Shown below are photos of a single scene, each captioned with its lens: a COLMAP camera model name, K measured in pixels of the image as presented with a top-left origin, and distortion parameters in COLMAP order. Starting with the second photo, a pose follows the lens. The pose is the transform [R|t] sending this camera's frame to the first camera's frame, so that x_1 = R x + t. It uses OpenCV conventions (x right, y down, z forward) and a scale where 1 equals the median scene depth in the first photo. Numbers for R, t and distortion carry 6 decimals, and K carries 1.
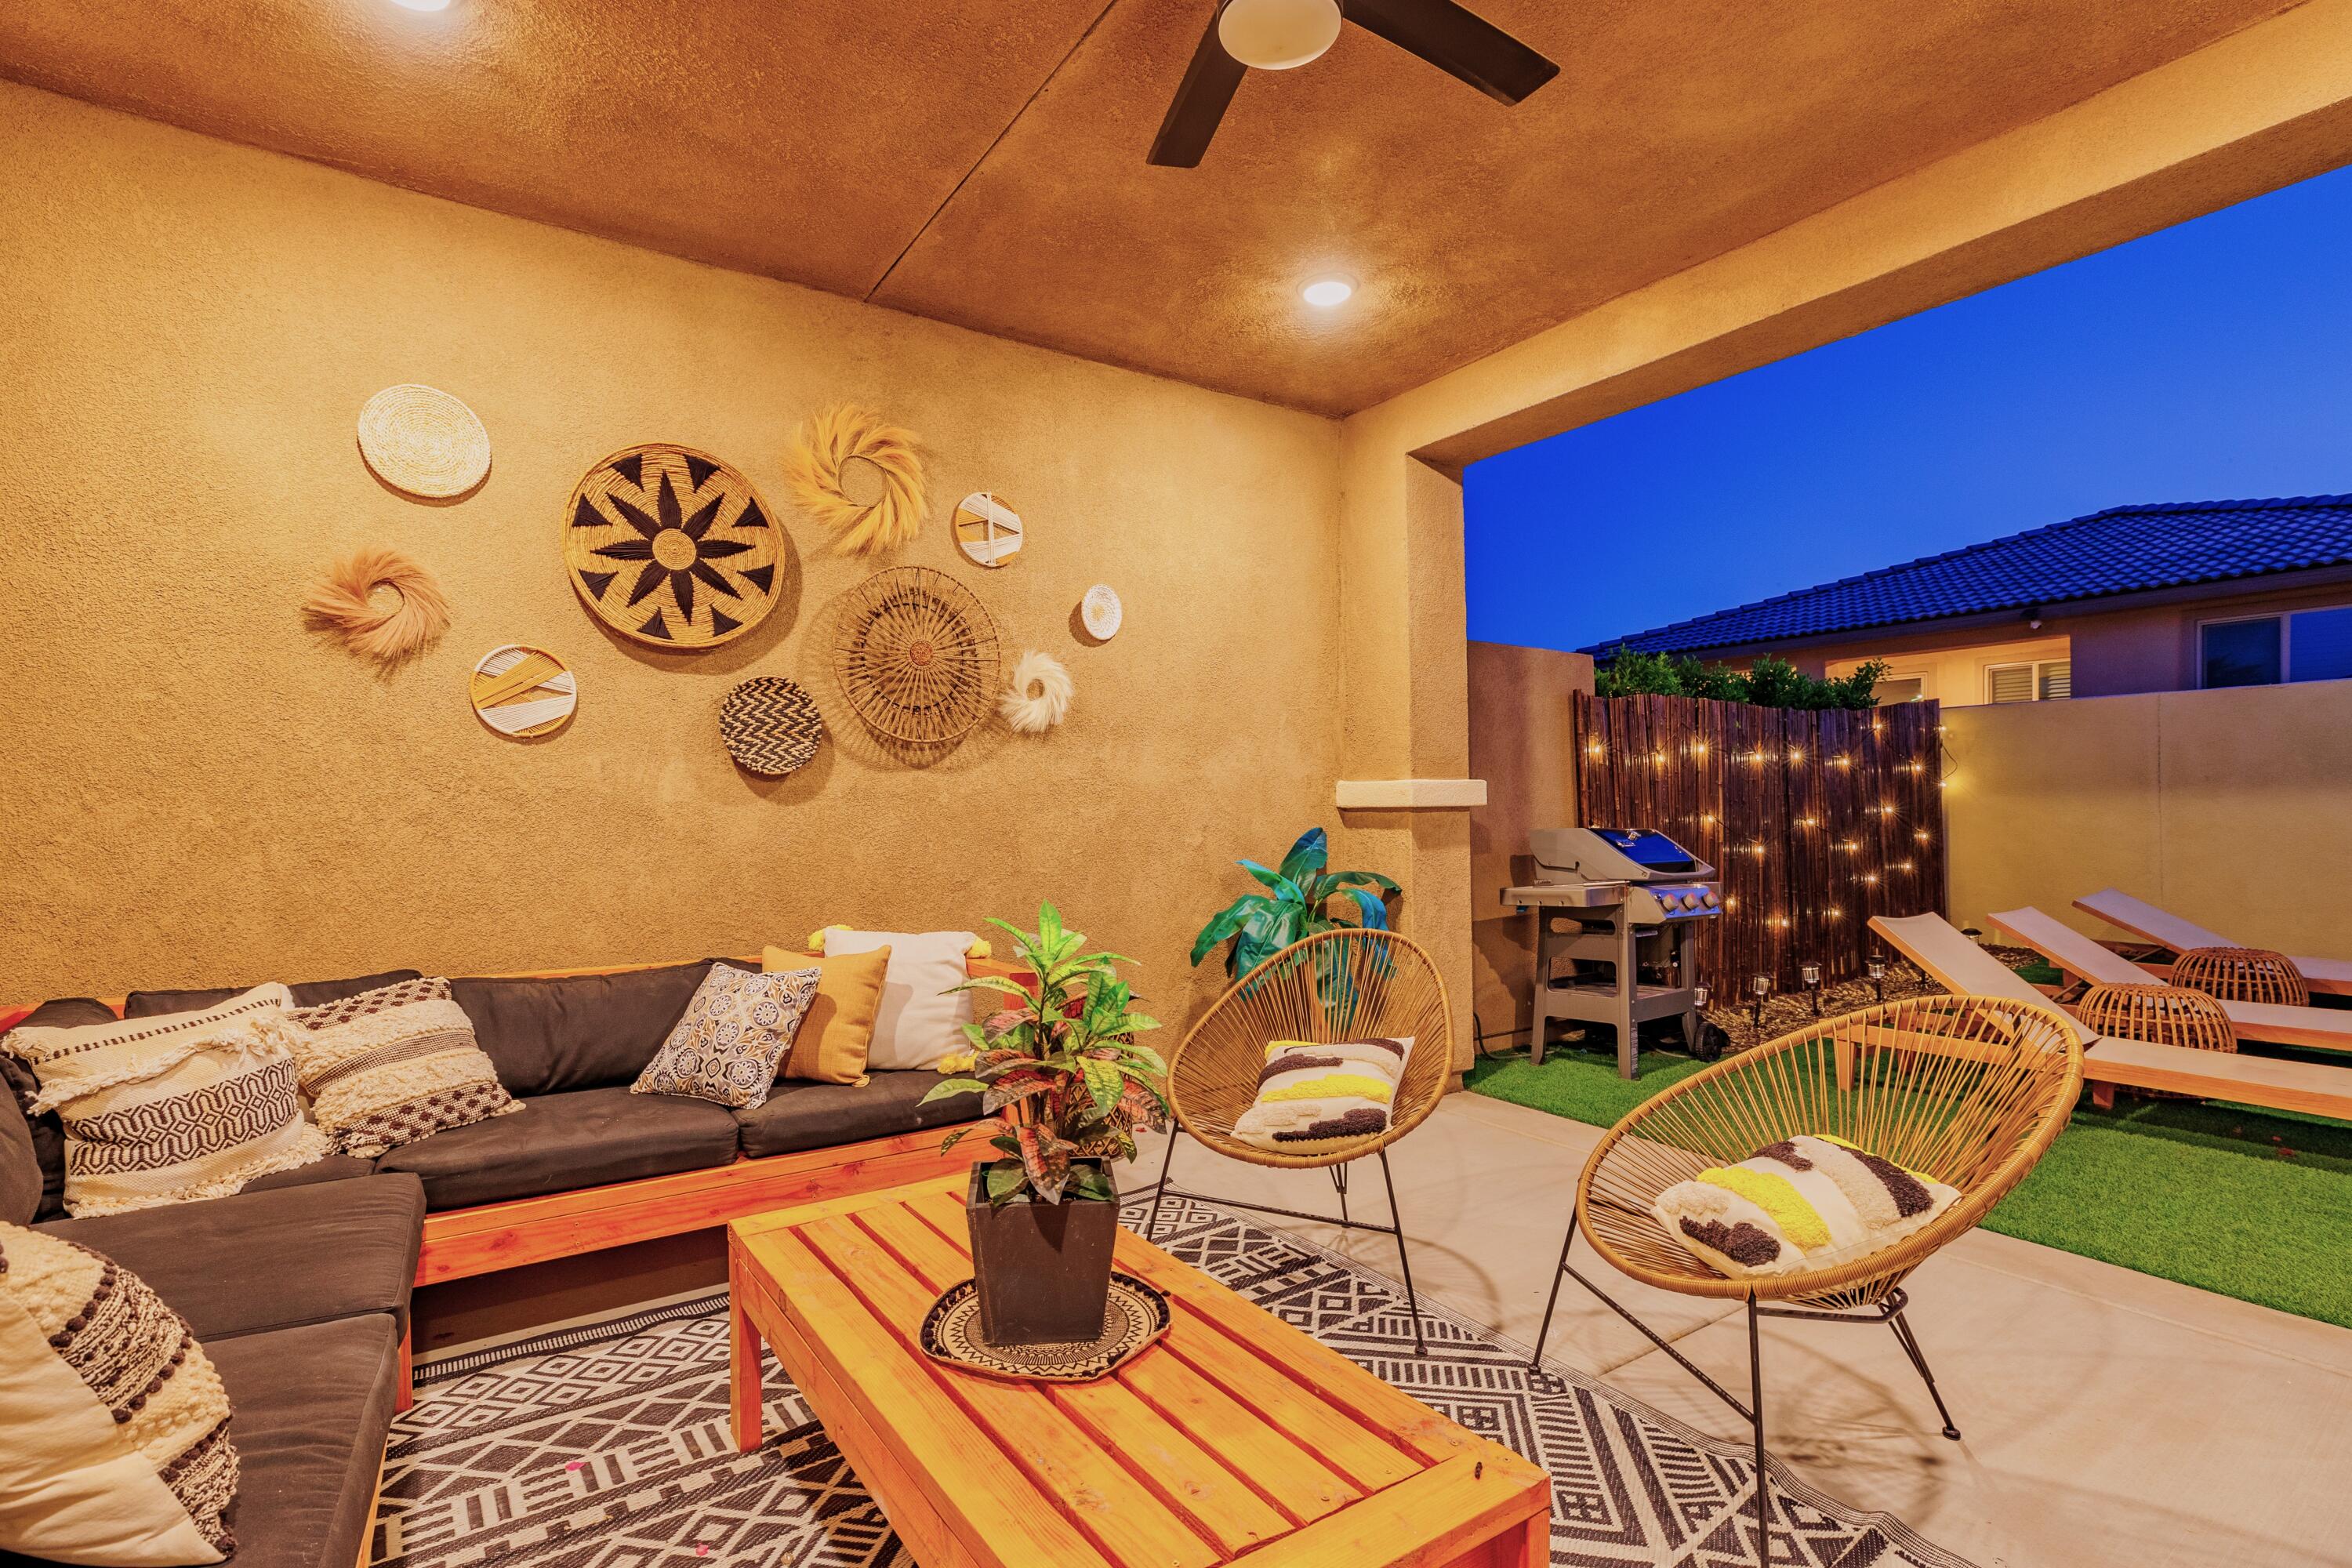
lens RADIAL K [[1077.7, 0, 1170.7], [0, 1077.7, 846.4], [0, 0, 1]] dist [-0.000014, -0.000003]
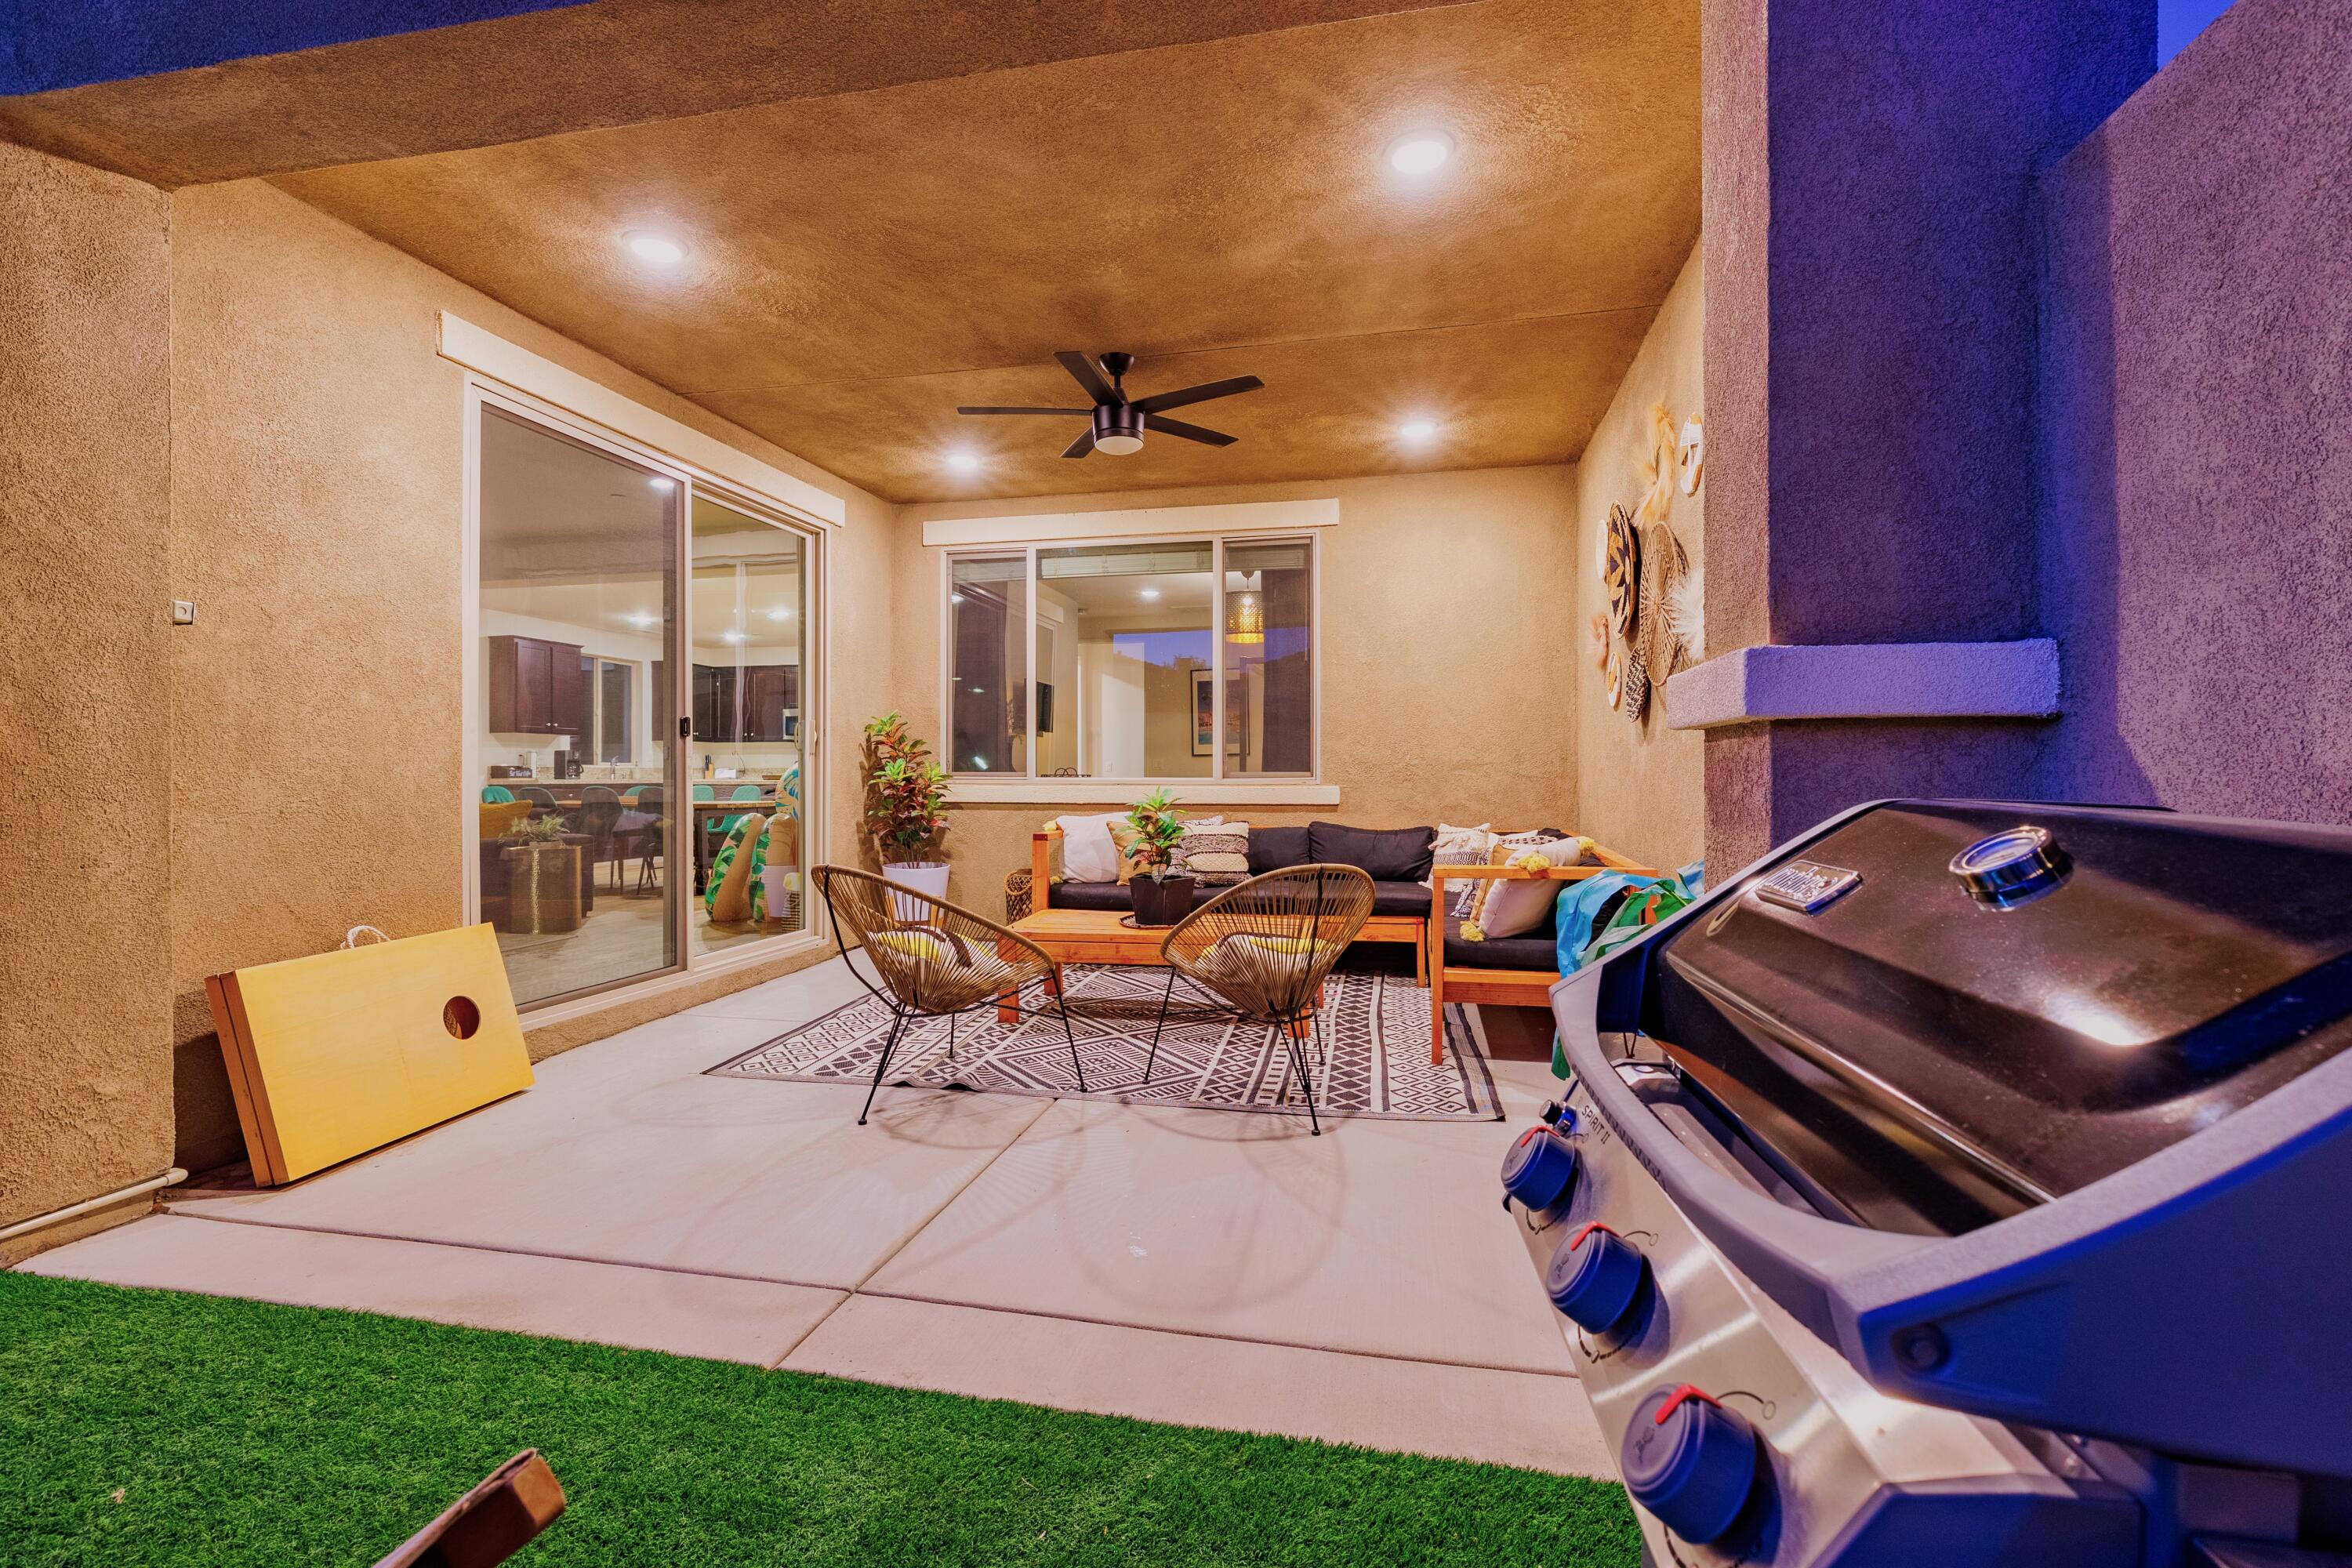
lens RADIAL K [[1070.7, 0, 1184.5], [0, 1070.7, 768.7], [0, 0, 1]] dist [-0.000427, -0.000063]
pose [[-0.722164, 0.008420, -0.691671, 0.771449], [-0.016544, 0.999430, 0.029440, -0.033029], [0.691524, 0.032704, -0.721612, 1.292866]]
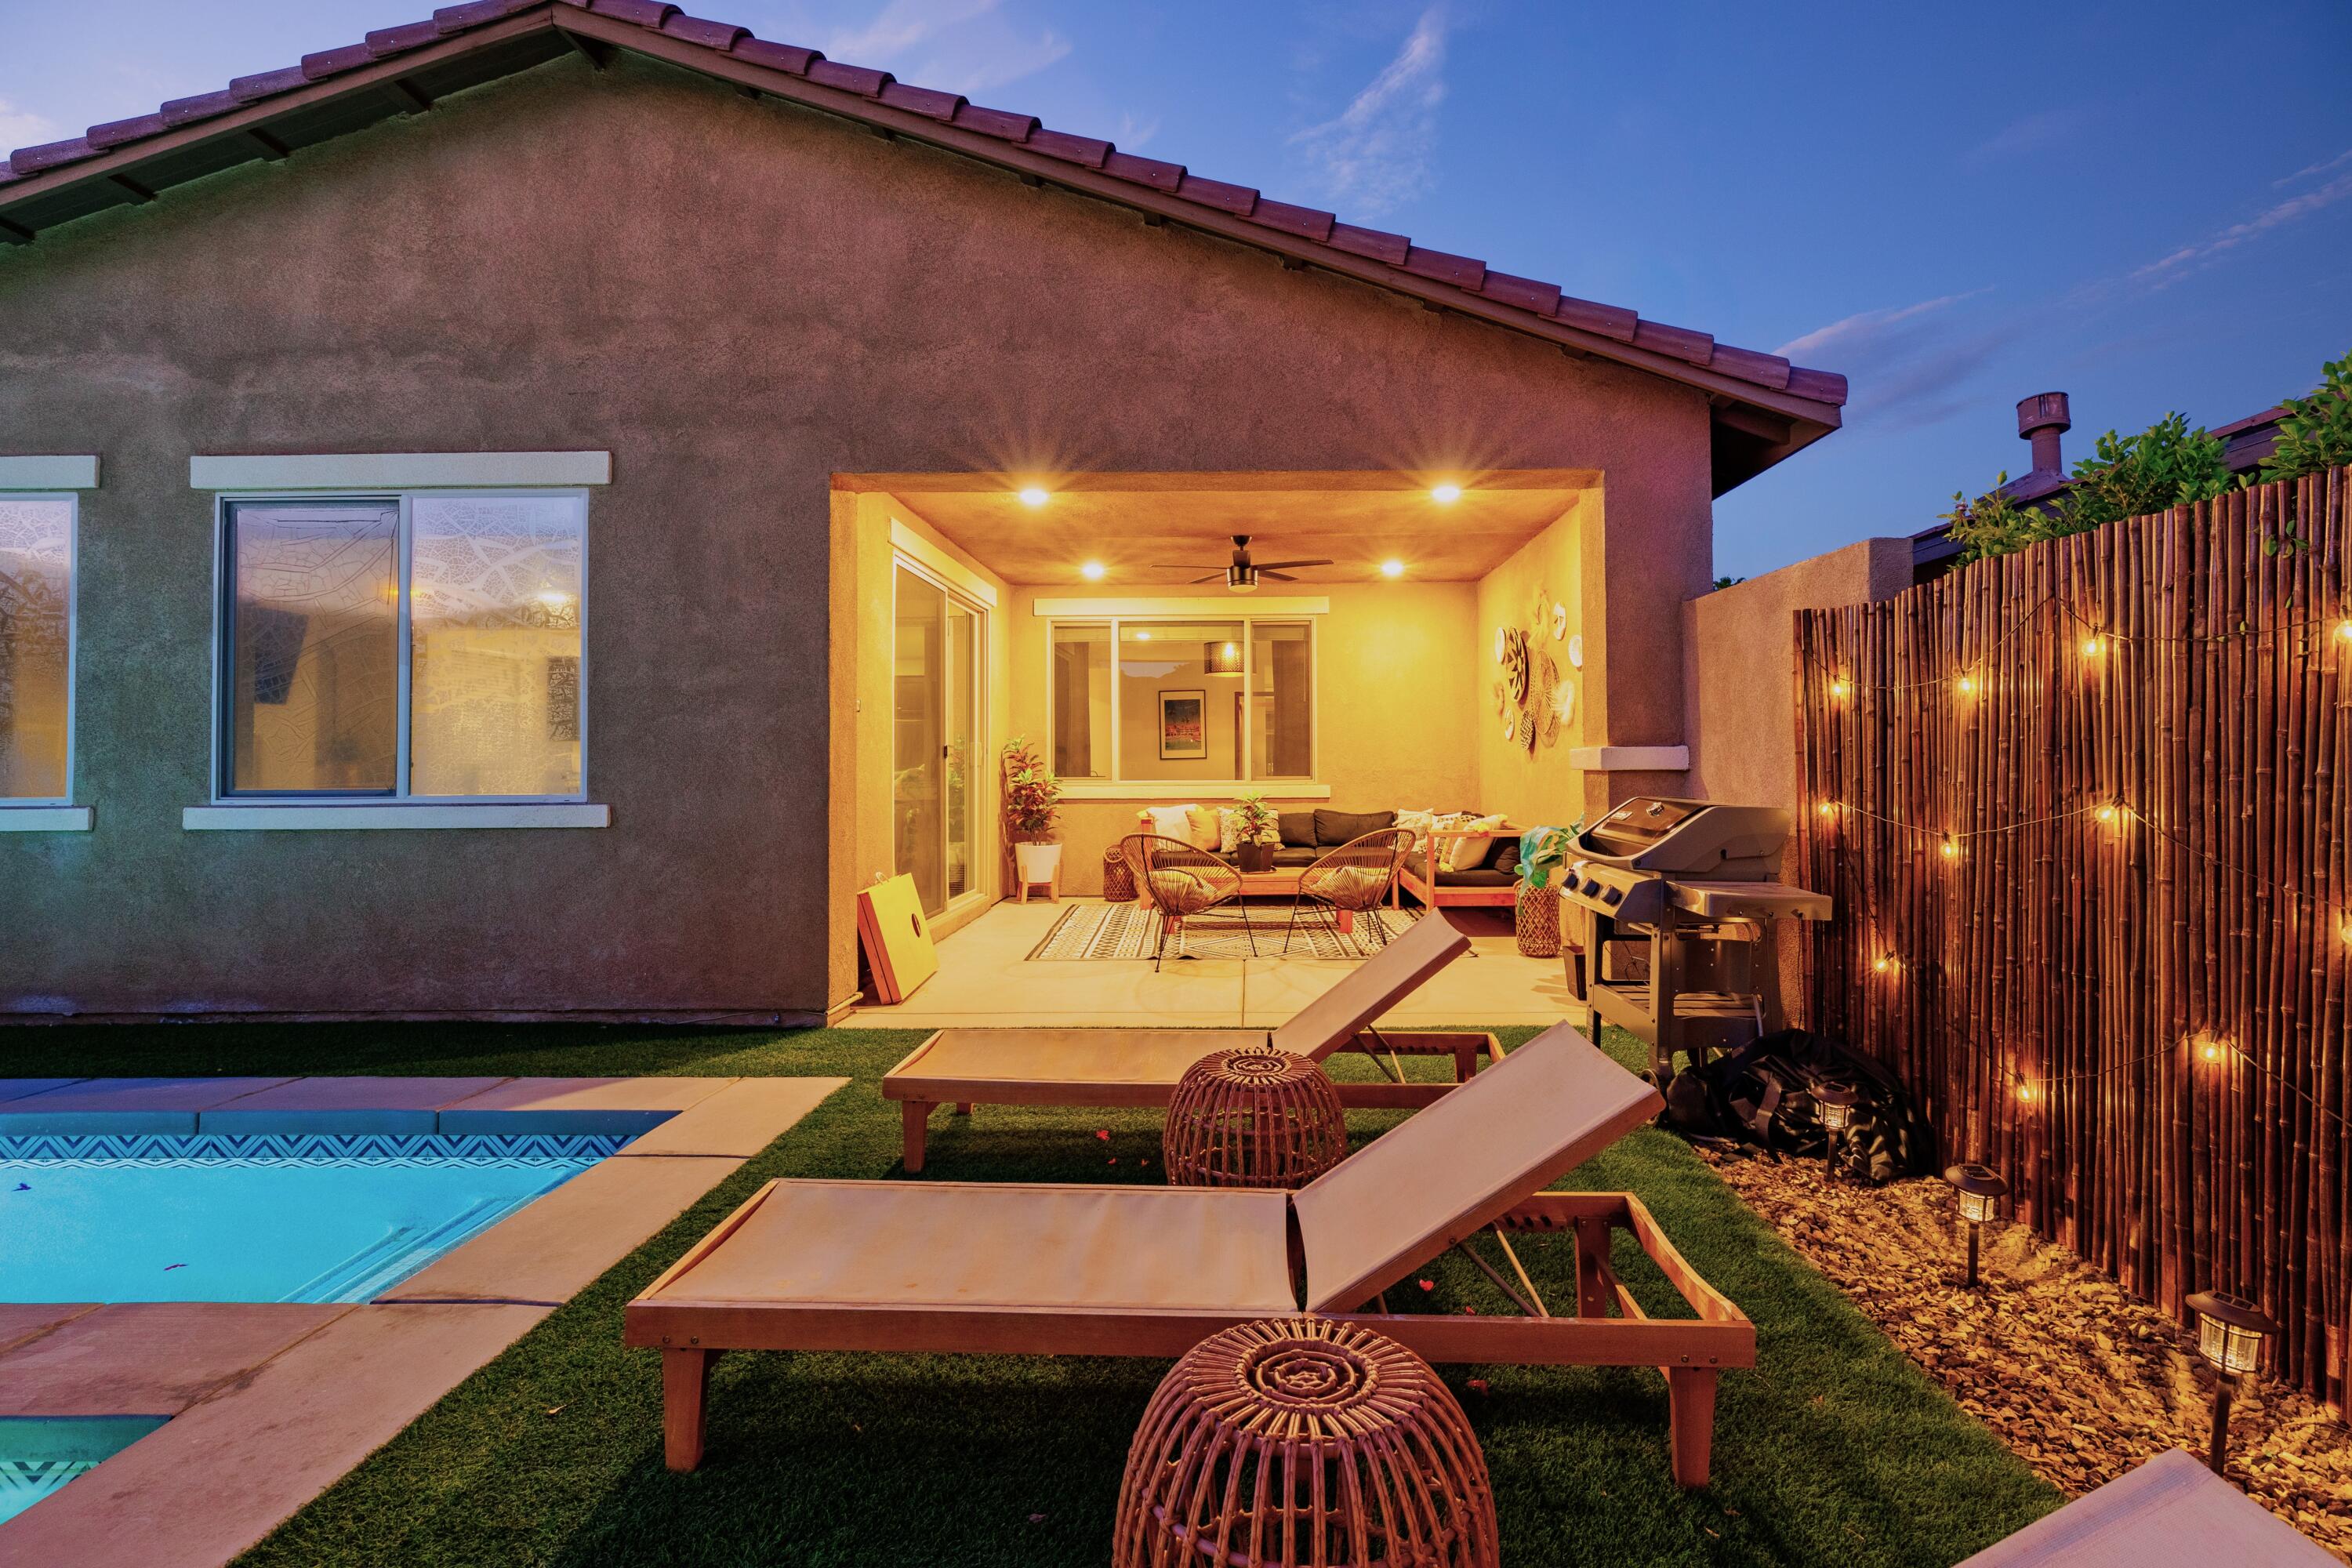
lens RADIAL K [[1079.8, 0, 1236.1], [0, 1079.8, 736.5], [0, 0, 1]] dist [-0.007780, 0.006219]
pose [[-0.570168, -0.006953, -0.821499, 1.621018], [-0.018019, 0.999829, 0.004044, -0.080236], [0.821331, 0.017109, -0.570196, 1.515935]]
